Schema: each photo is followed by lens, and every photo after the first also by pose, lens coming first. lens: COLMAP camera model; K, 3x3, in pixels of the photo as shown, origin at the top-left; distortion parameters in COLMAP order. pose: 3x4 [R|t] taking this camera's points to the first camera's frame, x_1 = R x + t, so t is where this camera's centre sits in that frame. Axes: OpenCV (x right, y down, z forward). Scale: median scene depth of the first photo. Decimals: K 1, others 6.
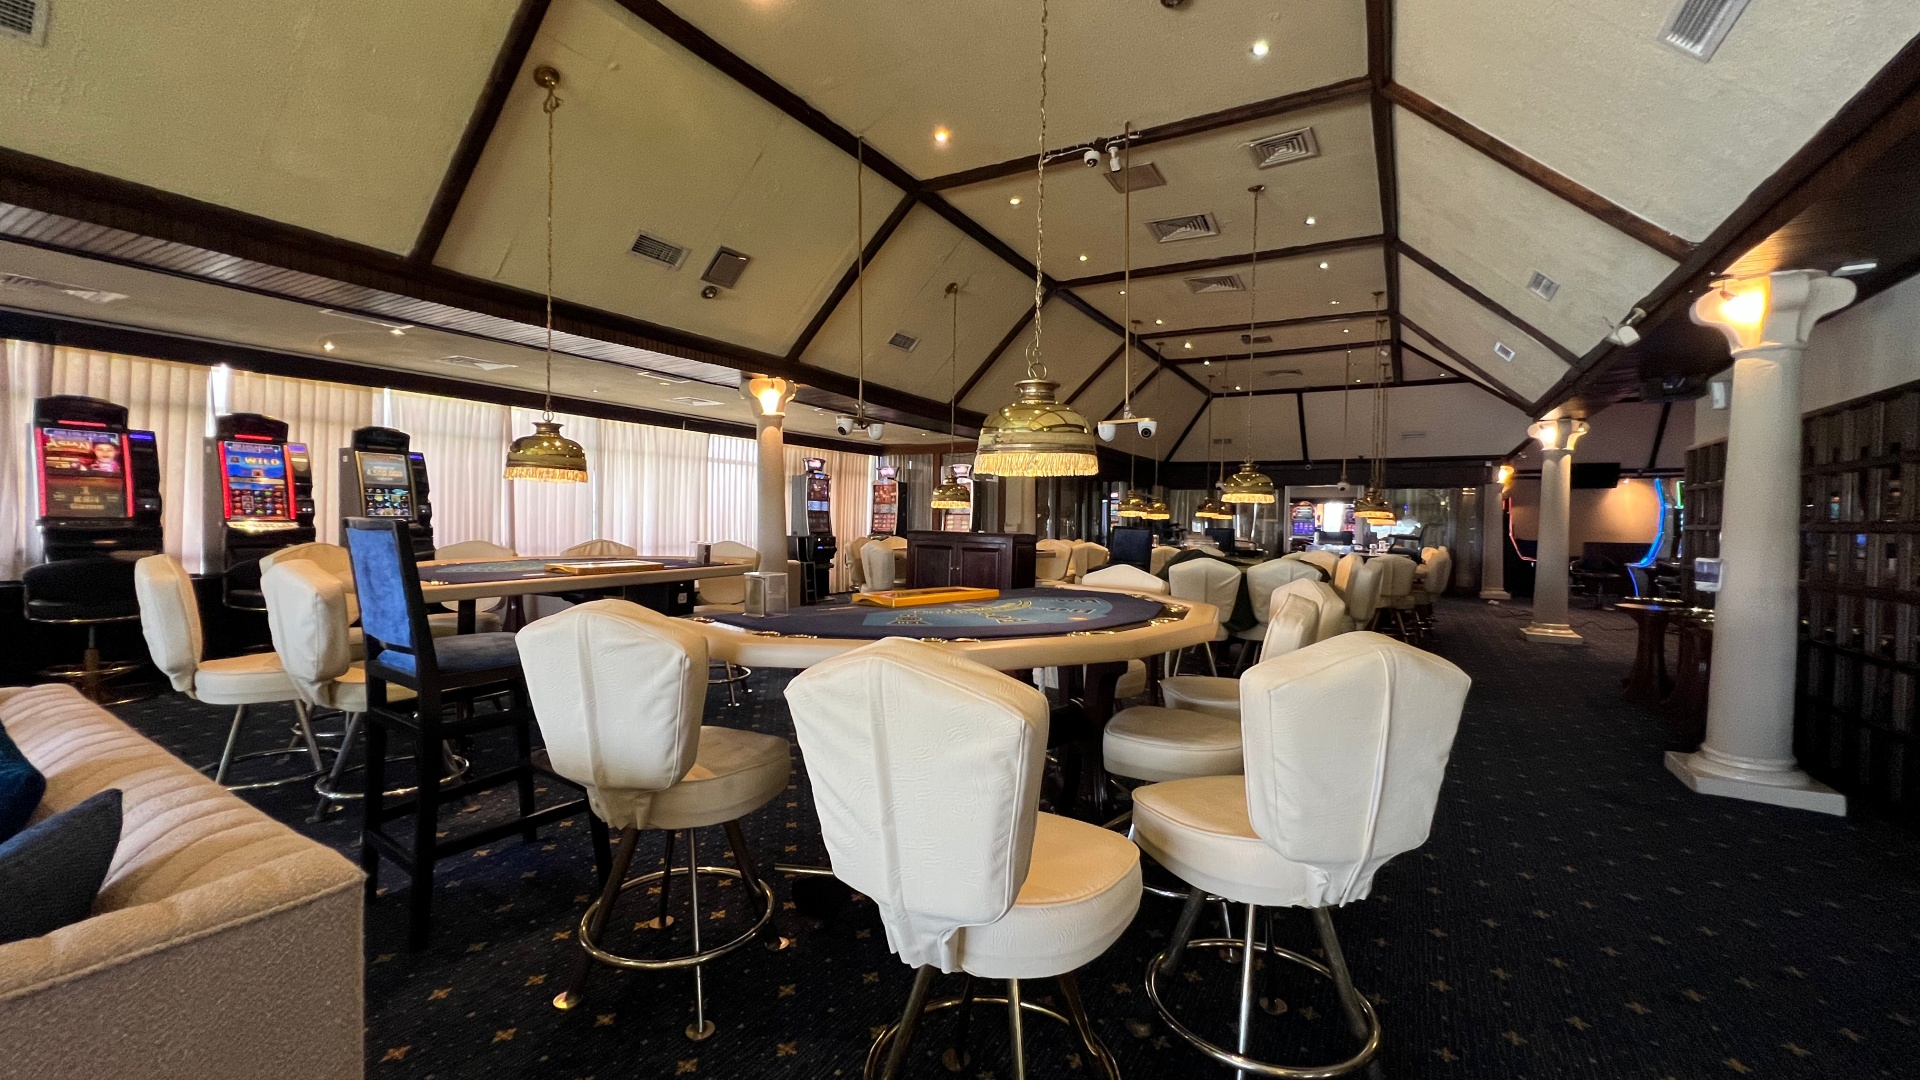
lens RADIAL K [[773.2, 0, 956.4], [0, 773.2, 532.0], [0, 0, 1]] dist [0.001615, 0.000378]
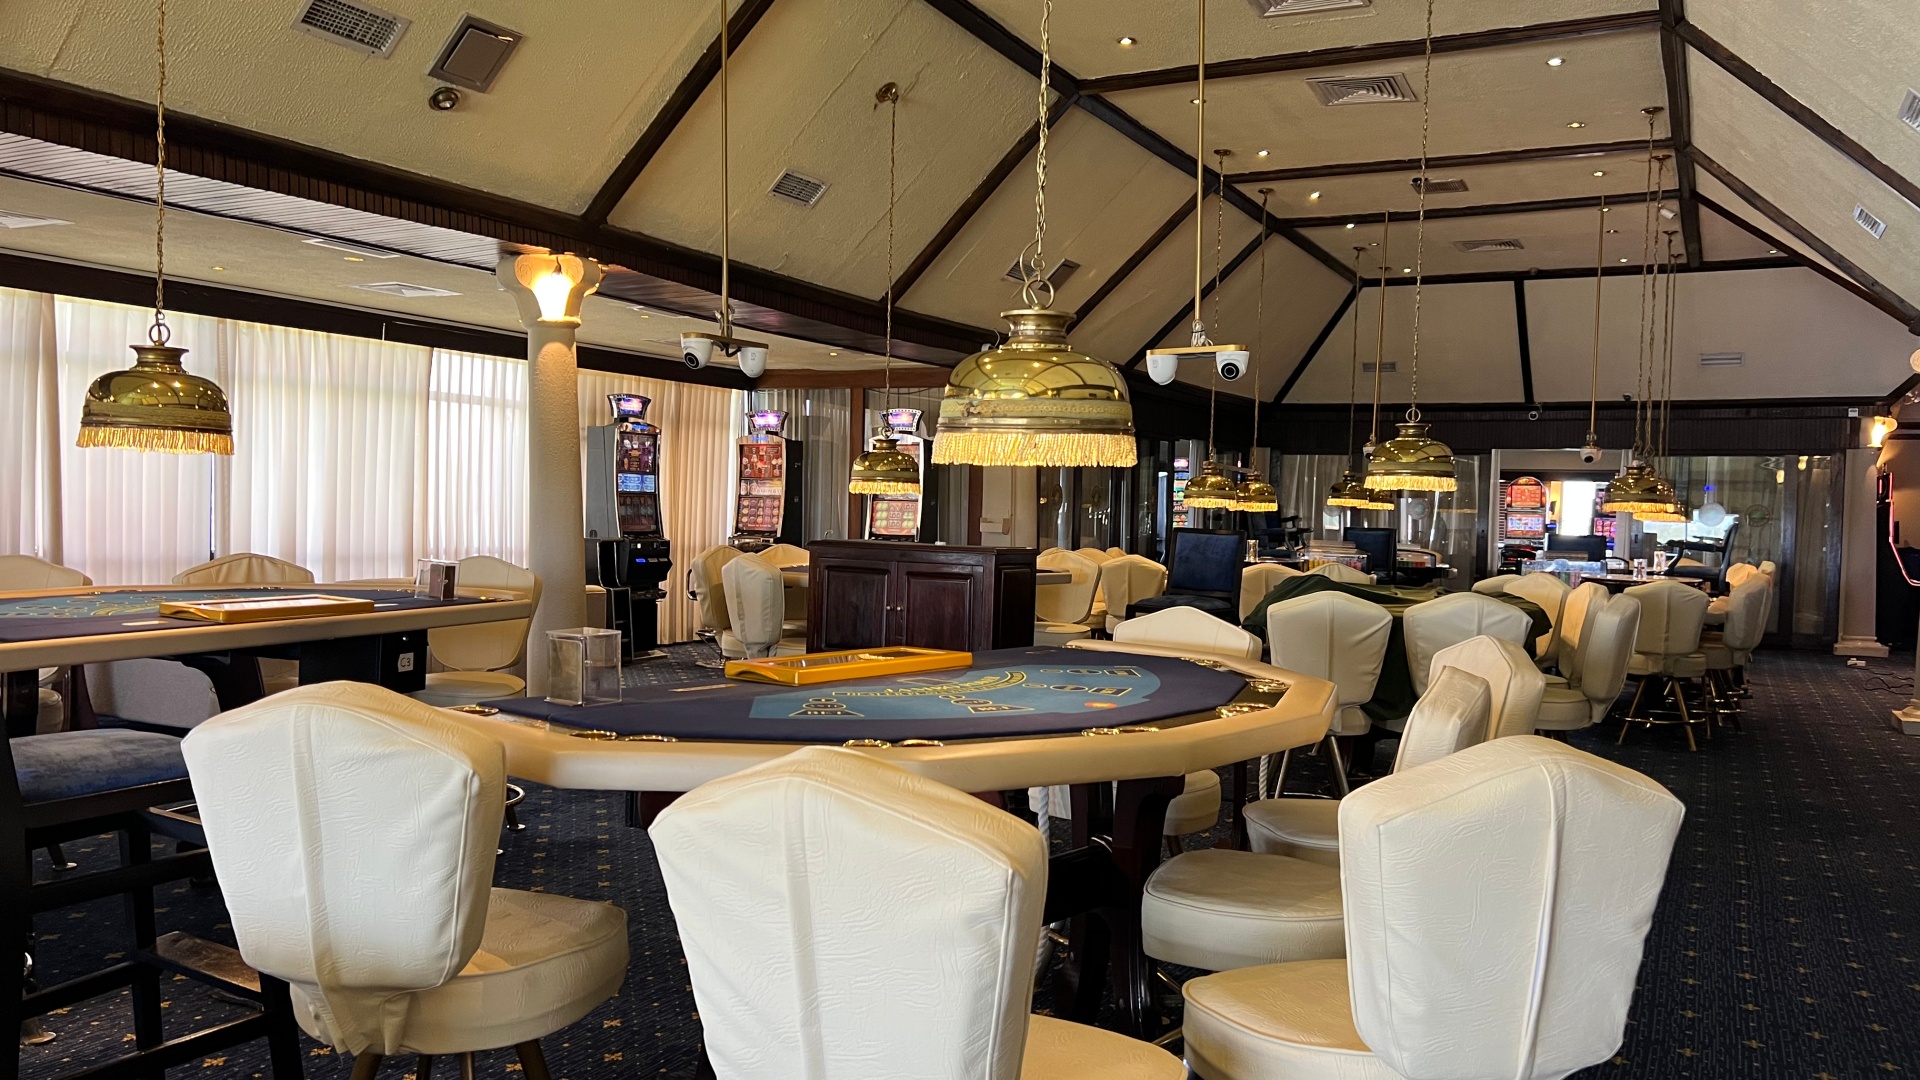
lens RADIAL K [[1453.0, 0, 960.0], [0, 1453.0, 540.0], [0, 0, 1]] dist [0.059015, -0.077457]
pose [[0.998809, 0.005136, 0.048520, -0.004437], [-0.005675, 0.999924, 0.010975, -0.012309], [-0.048460, -0.011237, 0.998762, -0.056371]]
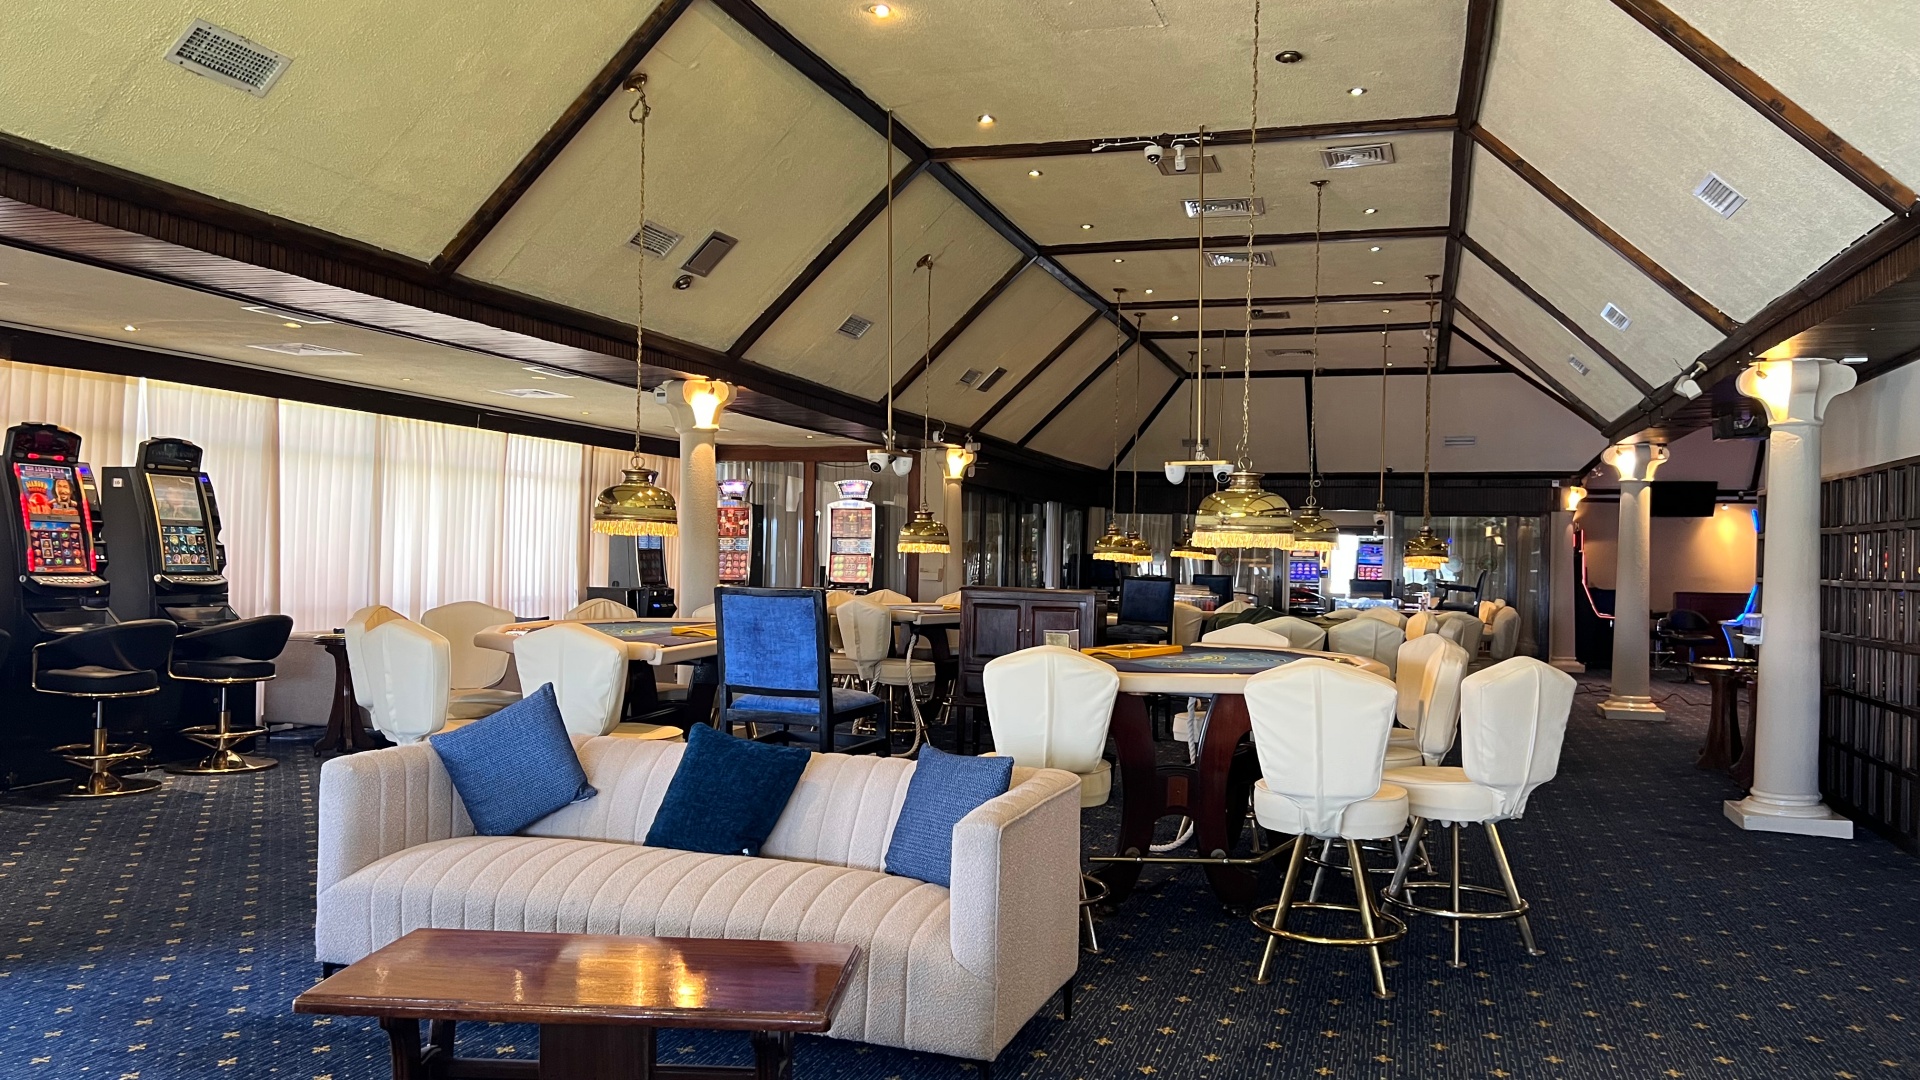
lens RADIAL K [[1453.0, 0, 960.0], [0, 1453.0, 540.0], [0, 0, 1]] dist [0.059015, -0.077457]
pose [[0.975415, 0.004936, 0.220321, -0.387342], [-0.000219, 0.999770, -0.021430, -0.017038], [-0.220377, 0.020855, 0.975192, -0.523934]]
